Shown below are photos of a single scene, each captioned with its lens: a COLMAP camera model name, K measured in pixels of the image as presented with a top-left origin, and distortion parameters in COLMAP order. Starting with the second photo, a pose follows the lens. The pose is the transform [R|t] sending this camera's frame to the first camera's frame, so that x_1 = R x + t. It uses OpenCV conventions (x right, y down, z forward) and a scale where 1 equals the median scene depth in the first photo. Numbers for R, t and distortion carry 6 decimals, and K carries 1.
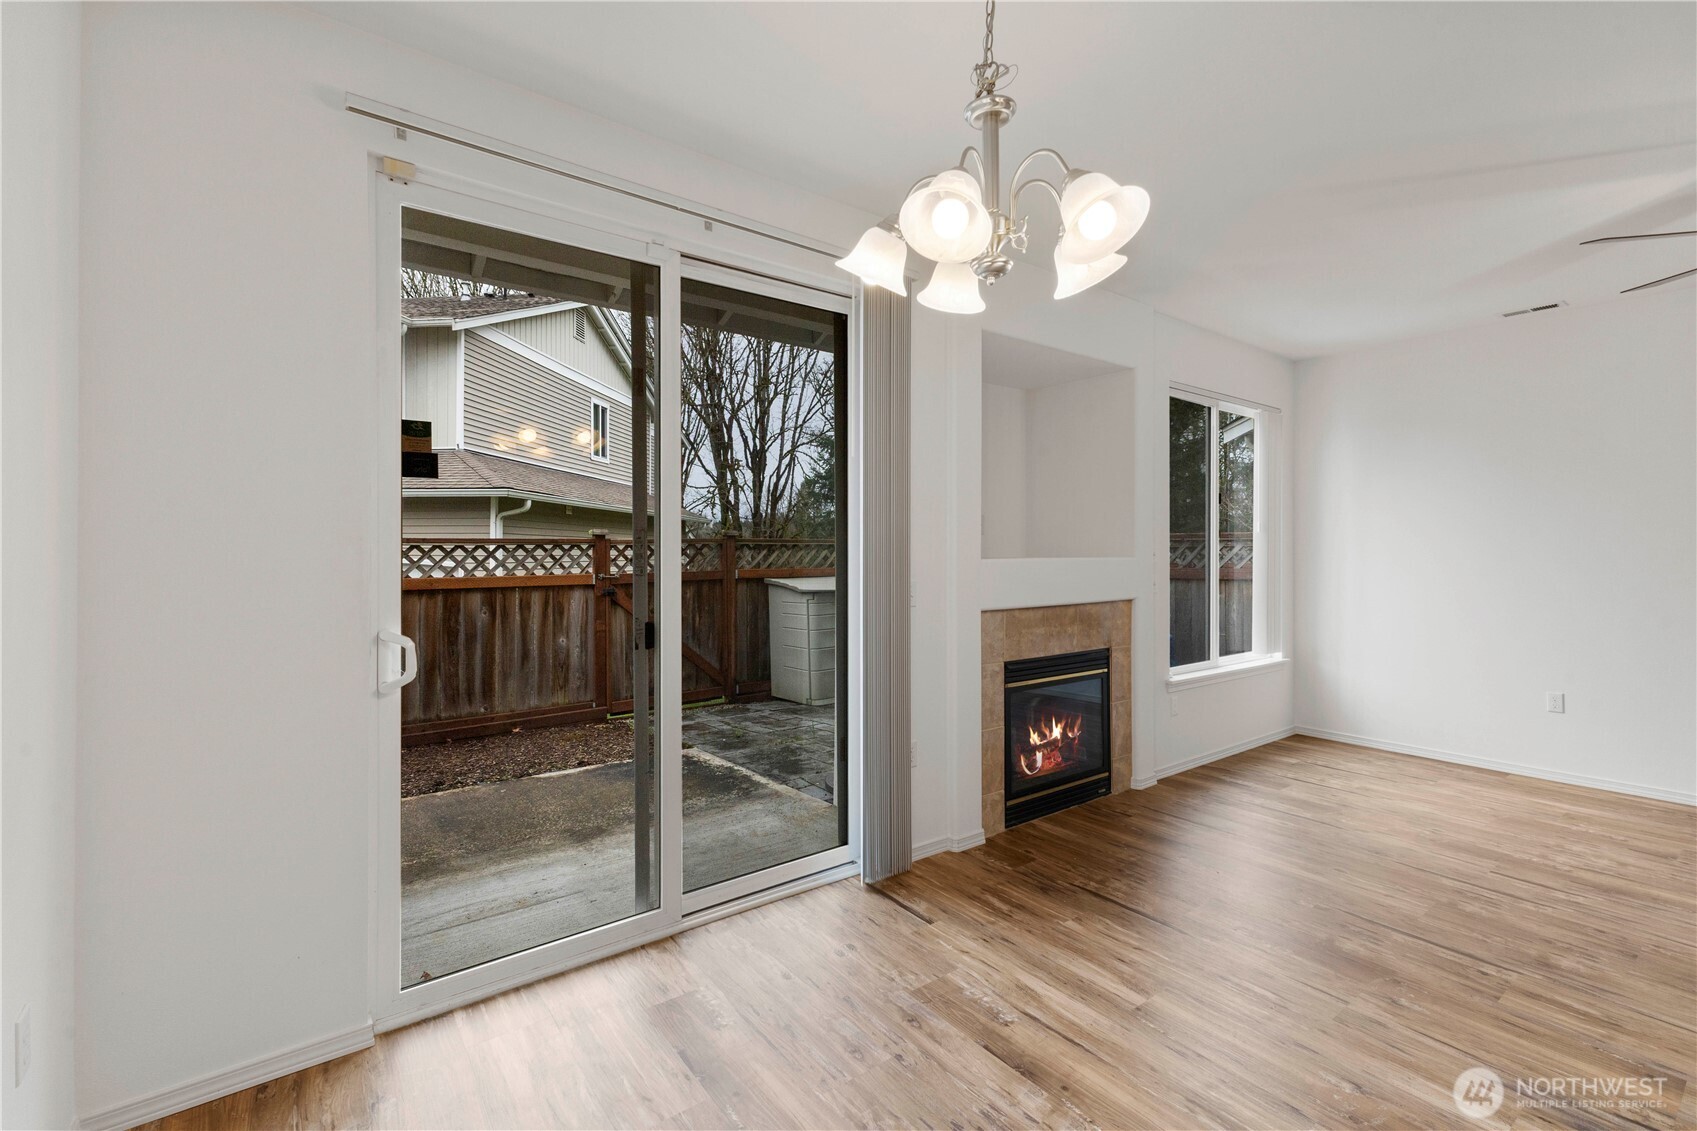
lens RADIAL K [[742.1, 0, 848.7], [0, 742.1, 549.0], [0, 0, 1]] dist [0.015227, -0.006631]
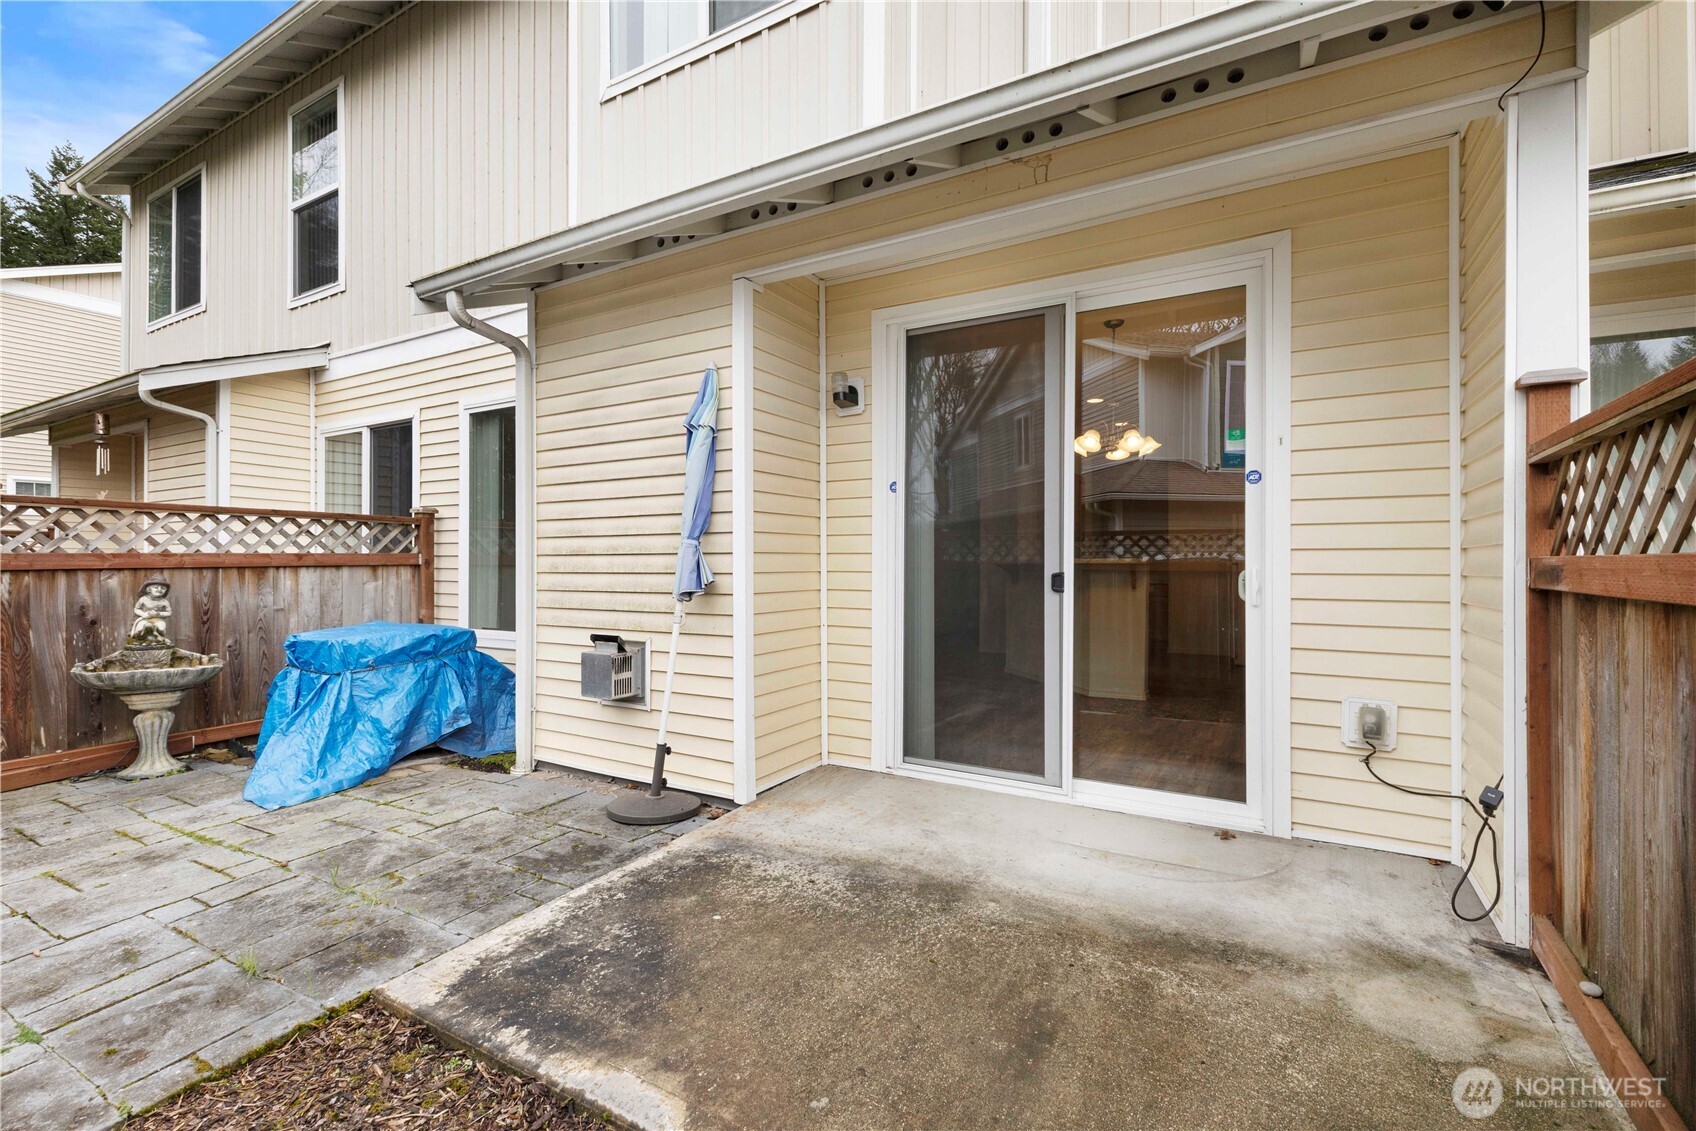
lens RADIAL K [[740.5, 0, 846.0], [0, 740.5, 558.3], [0, 0, 1]] dist [0.009664, -0.000461]
pose [[-0.382884, 0.005622, 0.923779, -0.552858], [-0.003525, 0.999965, -0.007546, 0.034950], [-0.923790, -0.006146, -0.382851, 0.765731]]
